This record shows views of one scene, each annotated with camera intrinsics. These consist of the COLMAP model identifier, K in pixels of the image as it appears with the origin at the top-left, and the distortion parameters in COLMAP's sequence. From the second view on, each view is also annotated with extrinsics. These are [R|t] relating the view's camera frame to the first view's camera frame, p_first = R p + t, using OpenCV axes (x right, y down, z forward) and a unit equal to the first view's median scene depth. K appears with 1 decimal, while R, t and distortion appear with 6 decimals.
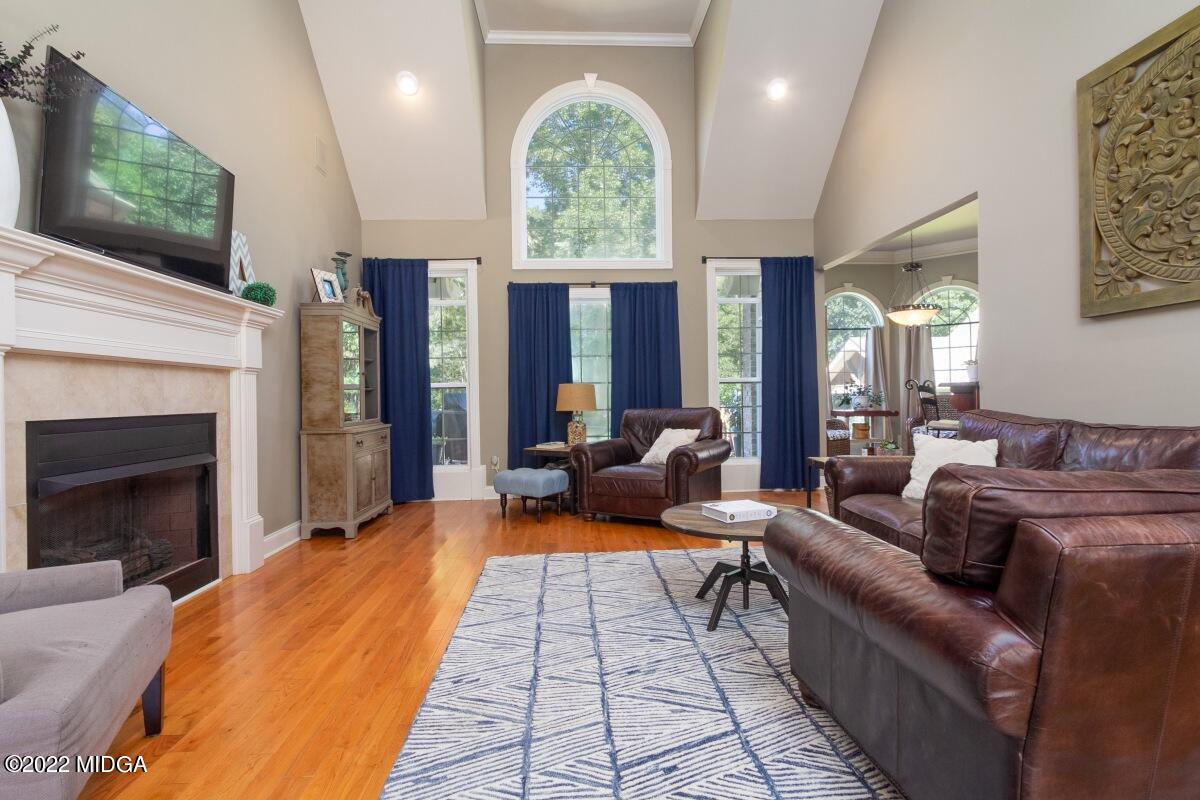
lens RADIAL K [[570.6, 0, 609.3], [0, 570.6, 393.9], [0, 0, 1]] dist [-0.000077, -0.000164]
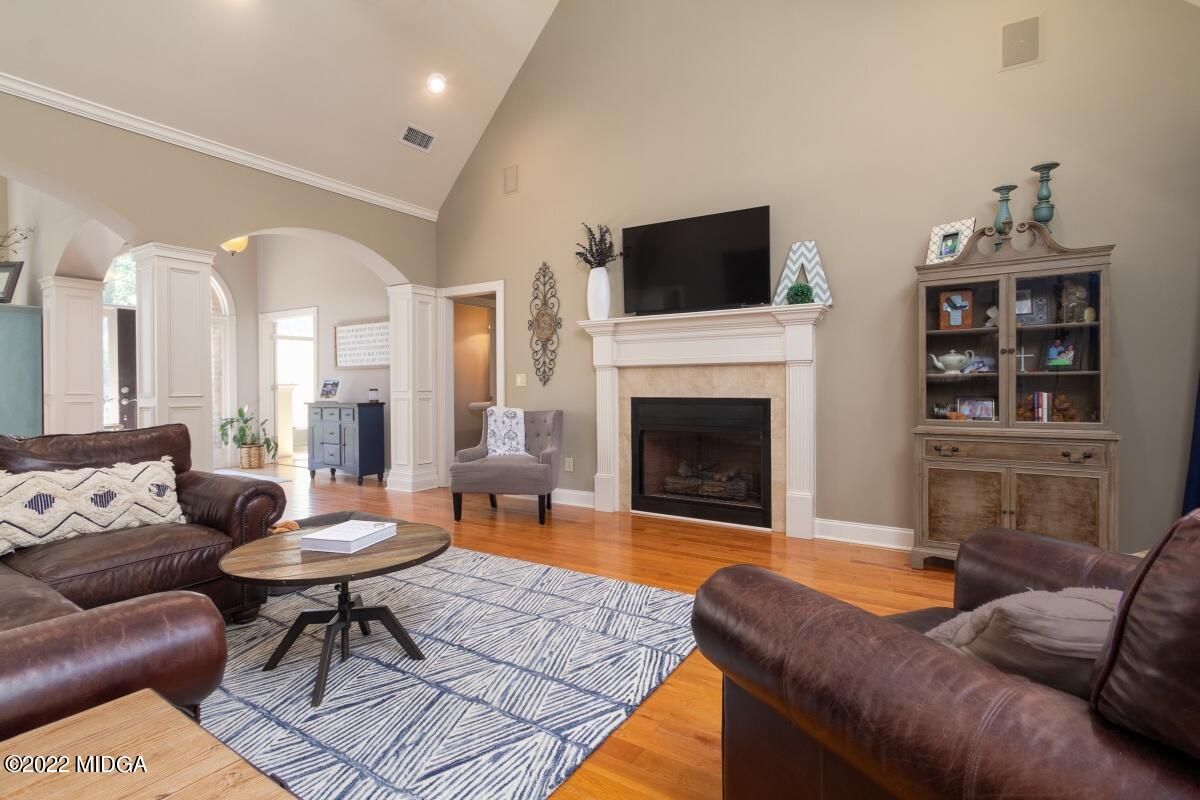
lens RADIAL K [[570.6, 0, 609.3], [0, 570.6, 393.9], [0, 0, 1]] dist [-0.000077, -0.000164]
pose [[-0.599383, 0.027834, -0.799978, 0.611722], [0.015235, 0.999611, 0.023364, -0.013490], [0.800318, 0.001816, -0.599574, 1.670938]]
